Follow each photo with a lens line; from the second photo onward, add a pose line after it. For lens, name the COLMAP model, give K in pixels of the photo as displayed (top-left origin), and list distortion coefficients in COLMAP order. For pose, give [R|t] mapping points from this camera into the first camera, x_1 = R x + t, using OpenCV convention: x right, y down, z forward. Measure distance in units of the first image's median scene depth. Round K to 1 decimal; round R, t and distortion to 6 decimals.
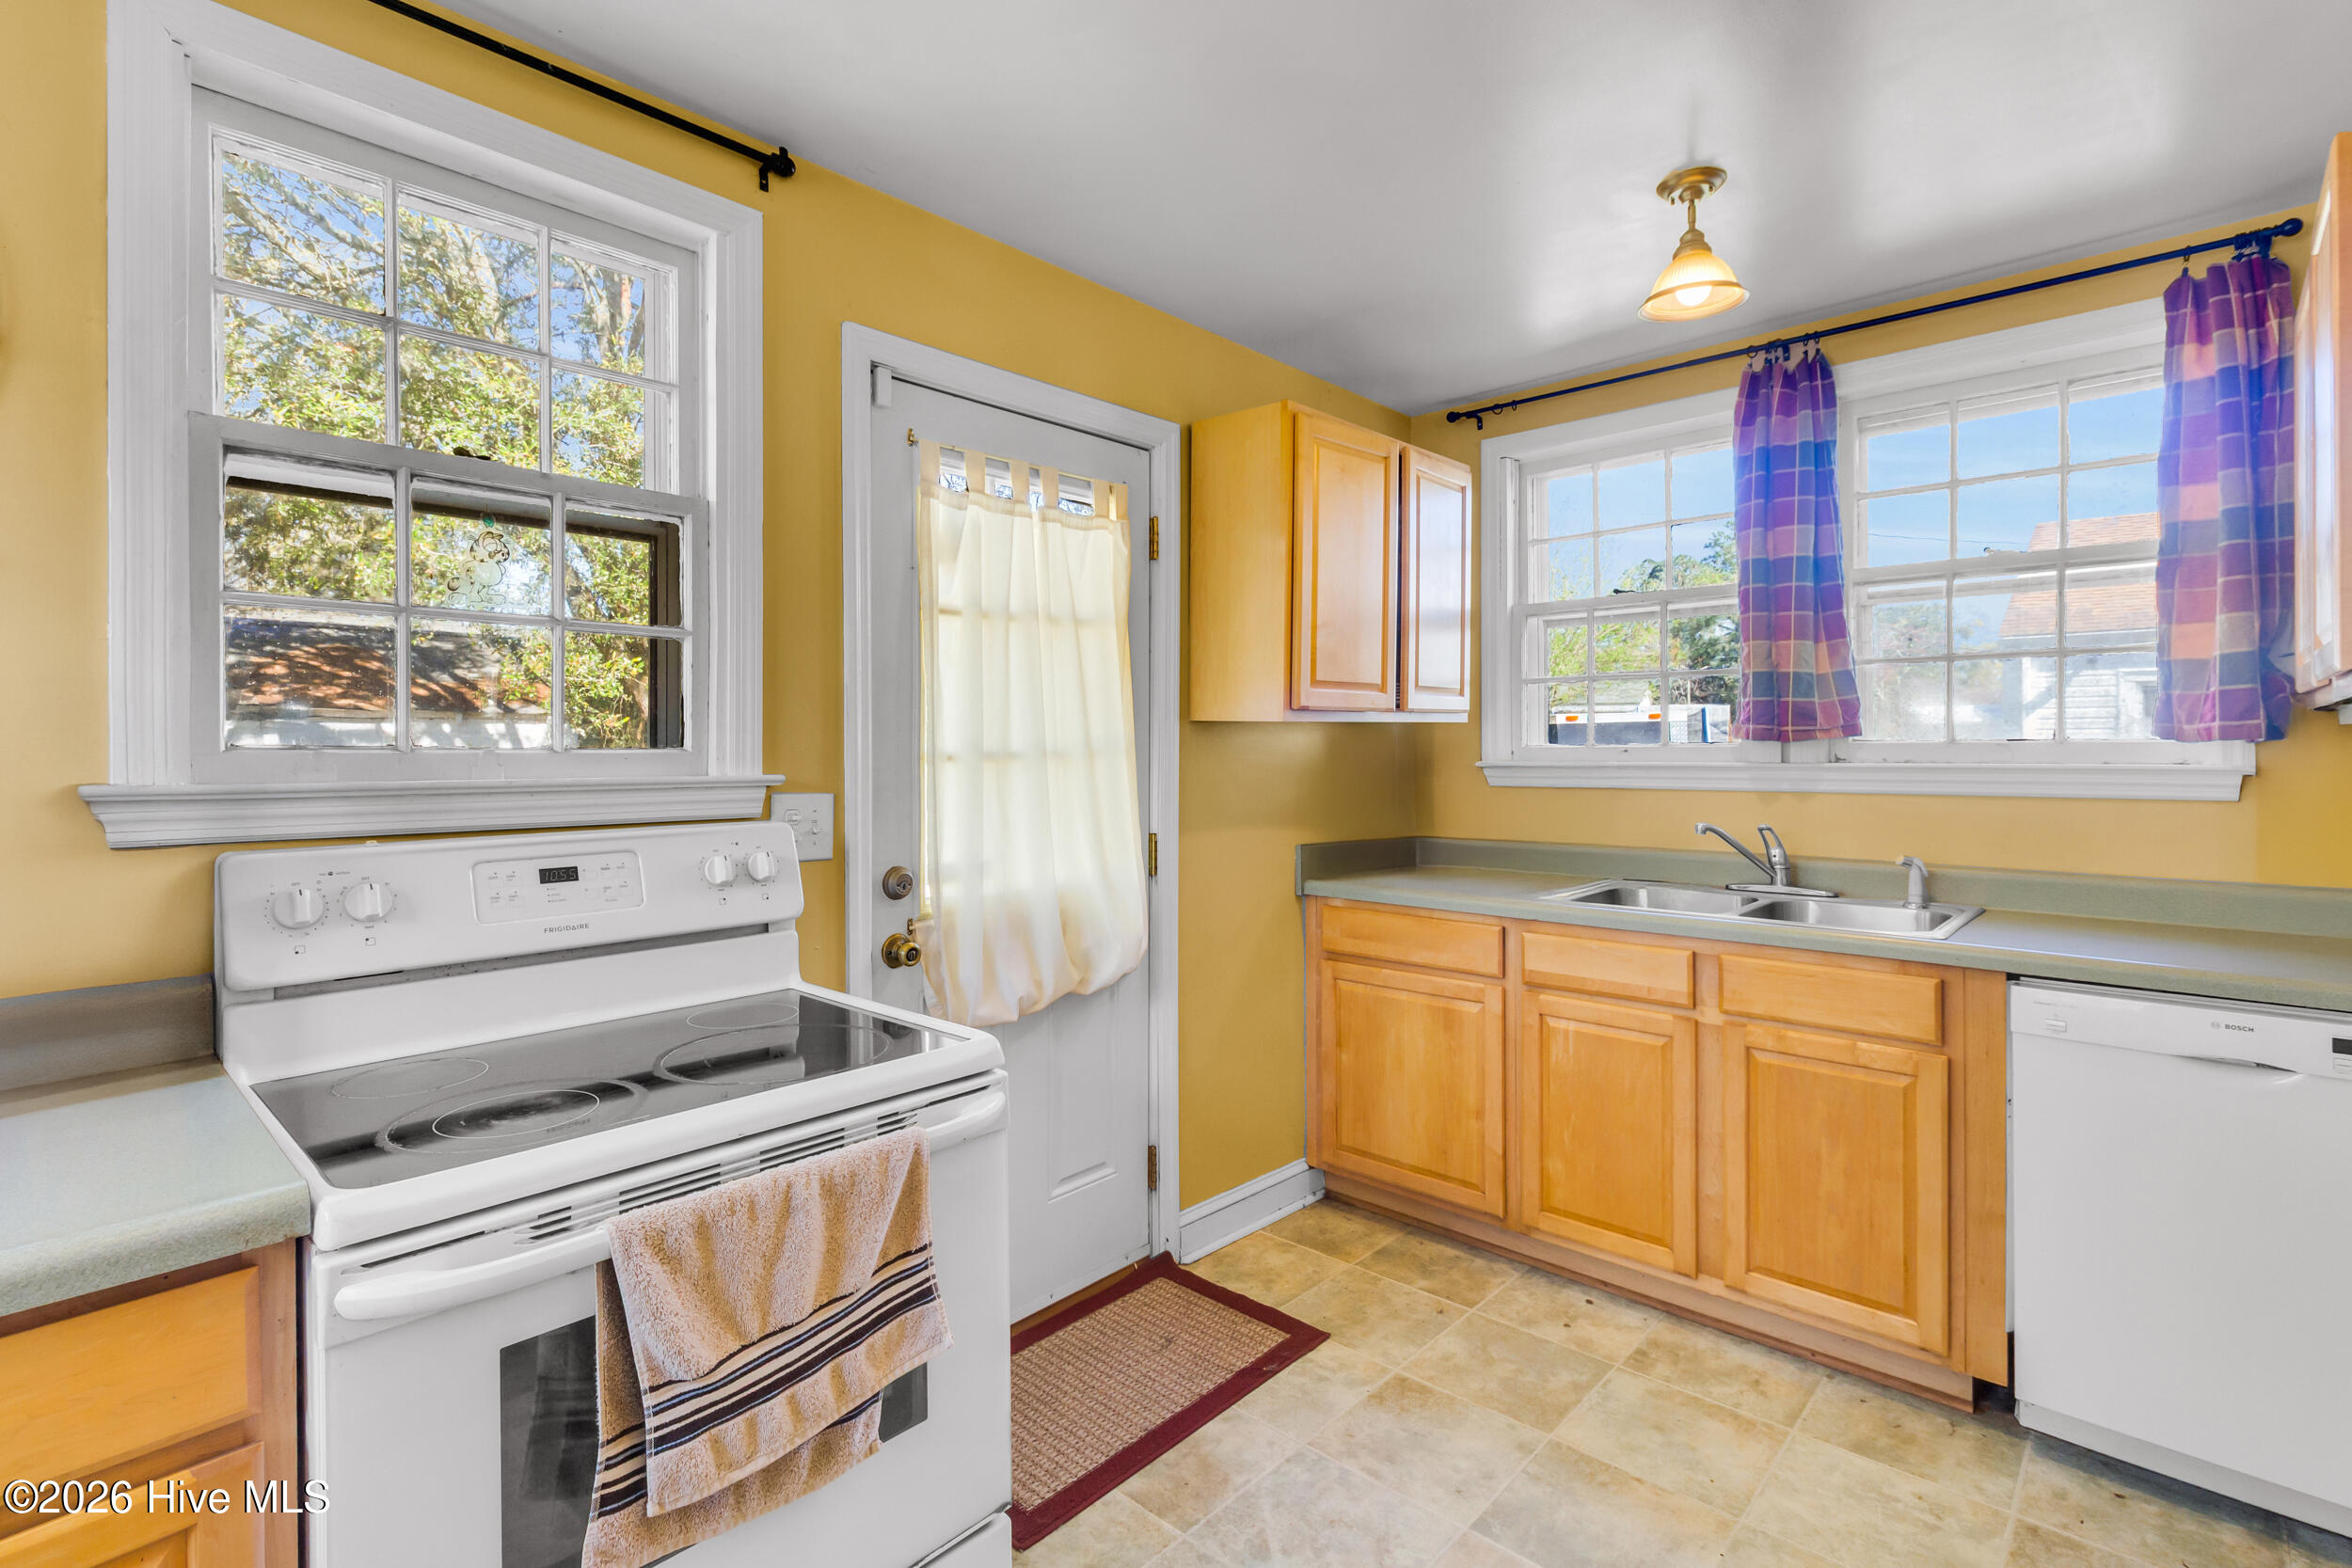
lens RADIAL K [[1093.9, 0, 1174.3], [0, 1093.9, 774.4], [0, 0, 1]] dist [0.010033, 0.000410]
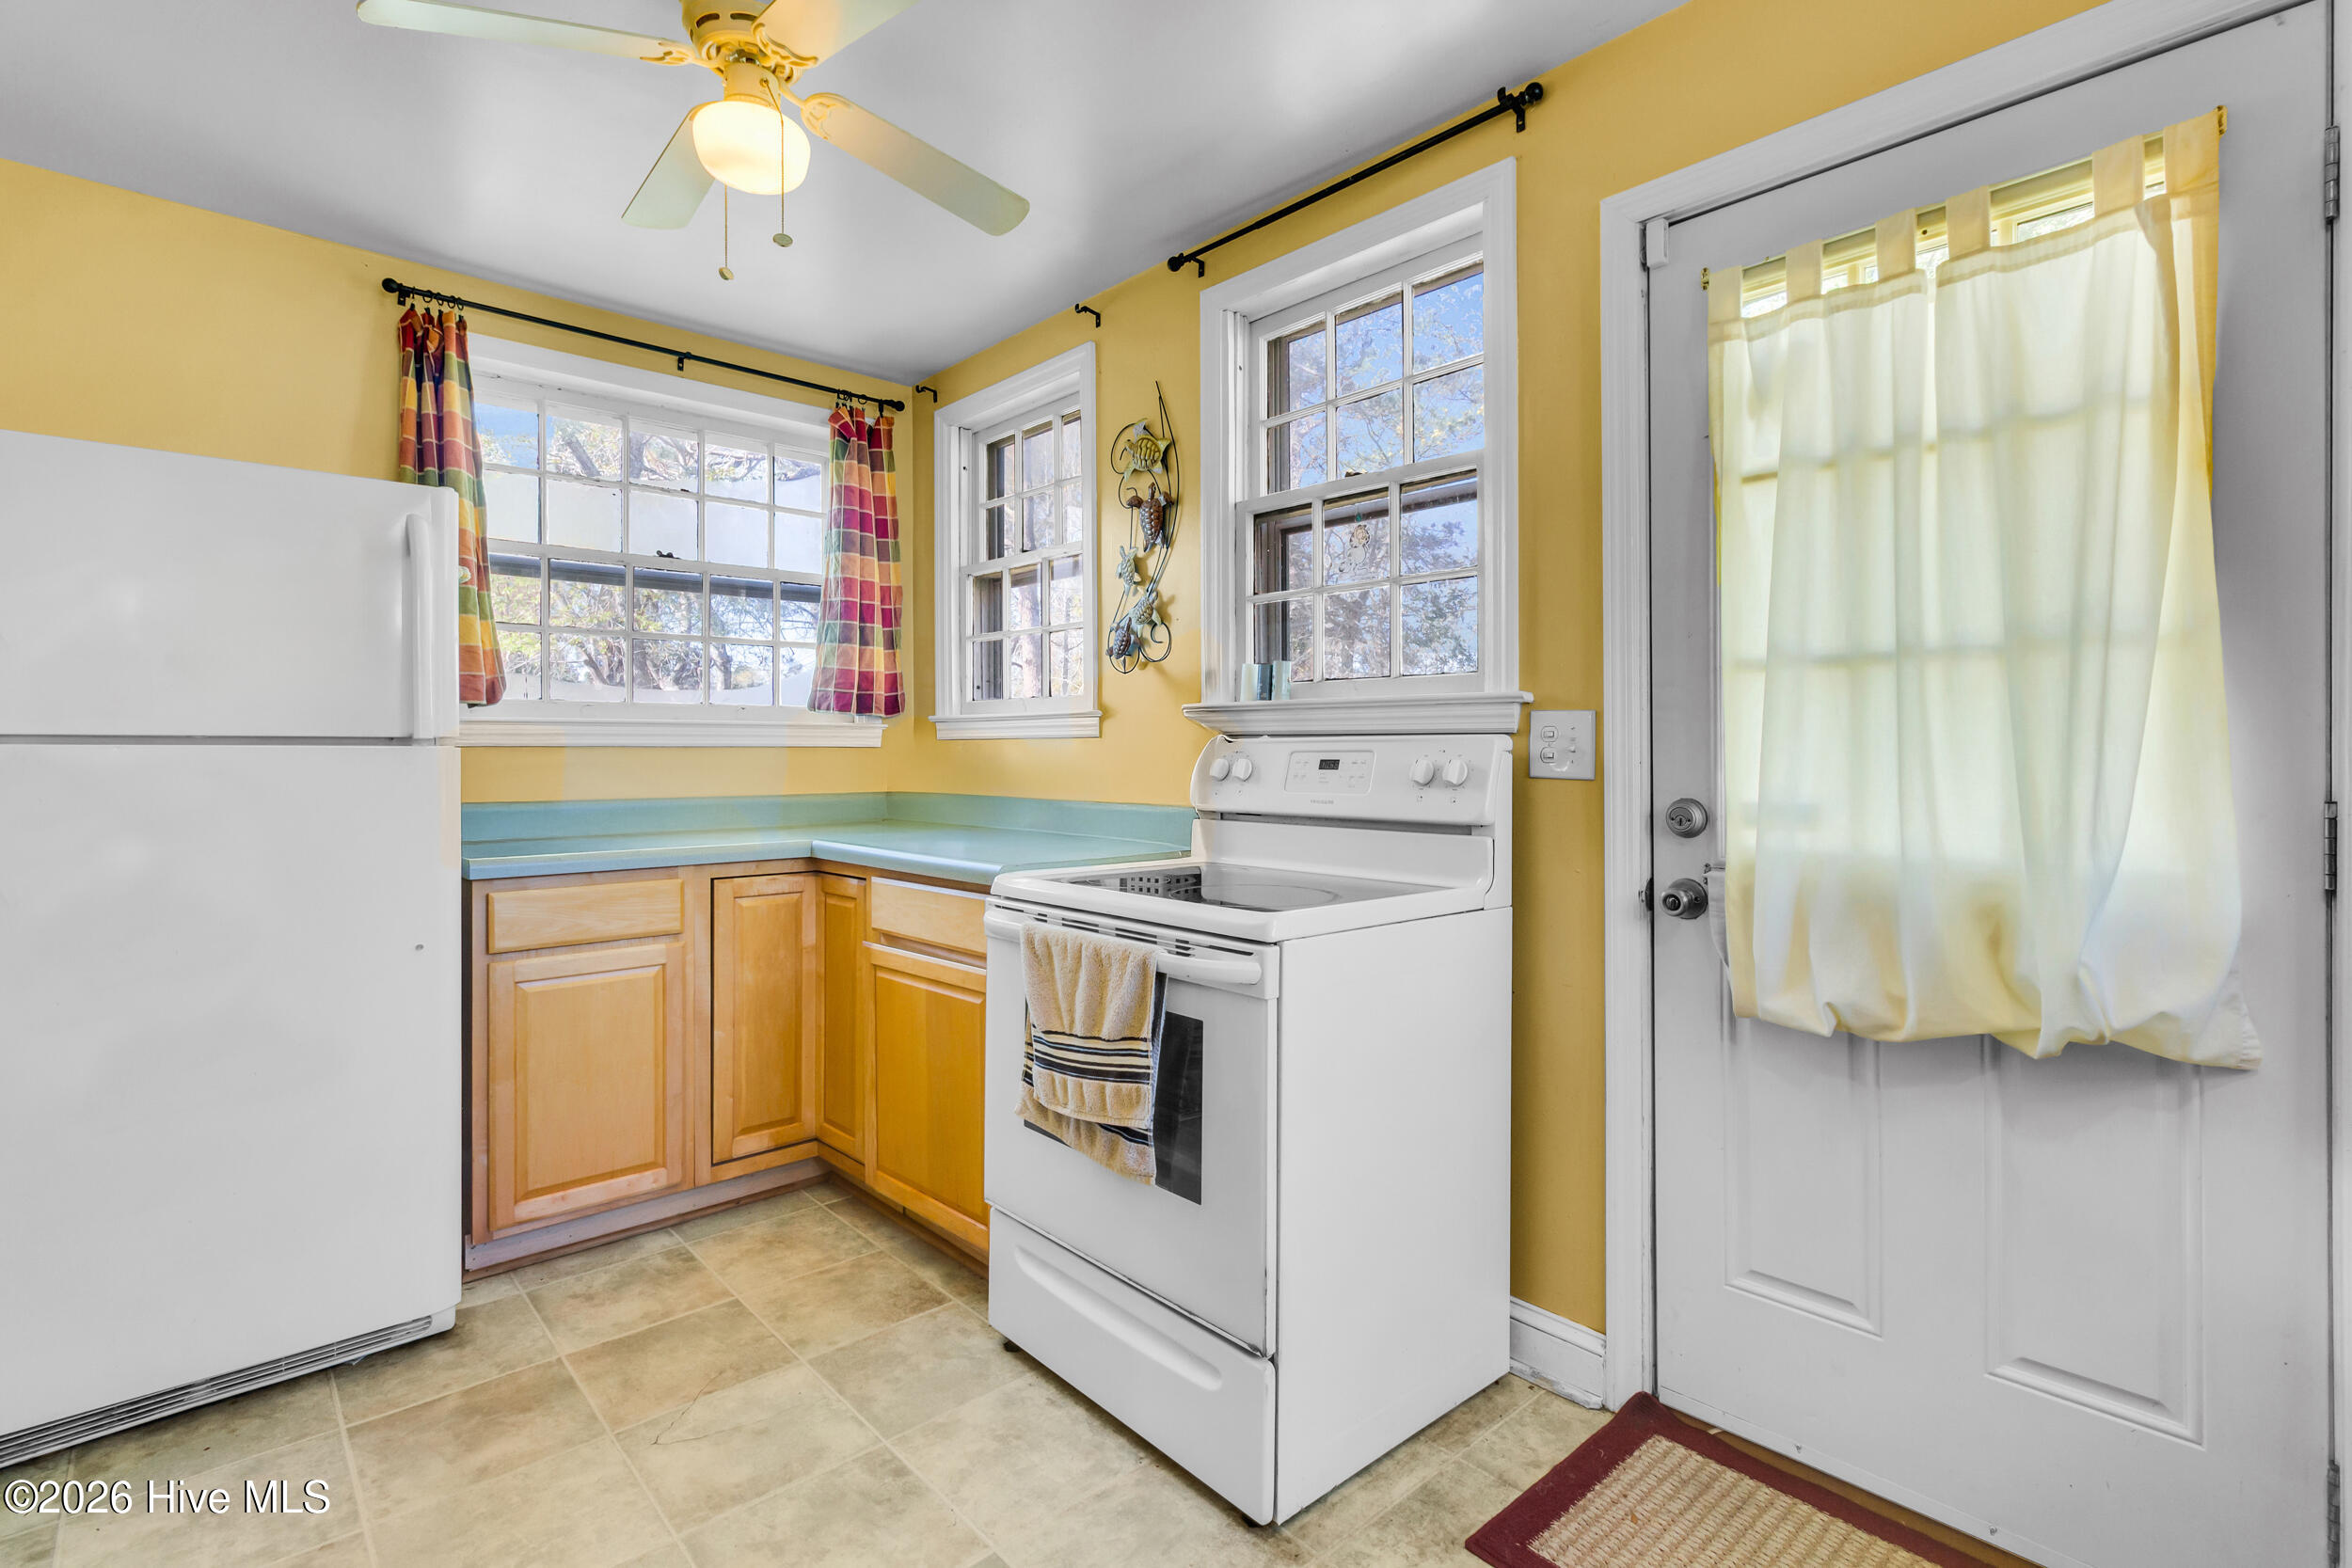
lens RADIAL K [[1093.9, 0, 1174.3], [0, 1093.9, 774.4], [0, 0, 1]] dist [0.010033, 0.000410]
pose [[-0.073920, 0.024877, -0.996954, 0.667168], [-0.026039, 0.999300, 0.026867, 0.057291], [0.996924, 0.027946, -0.073220, 0.720616]]
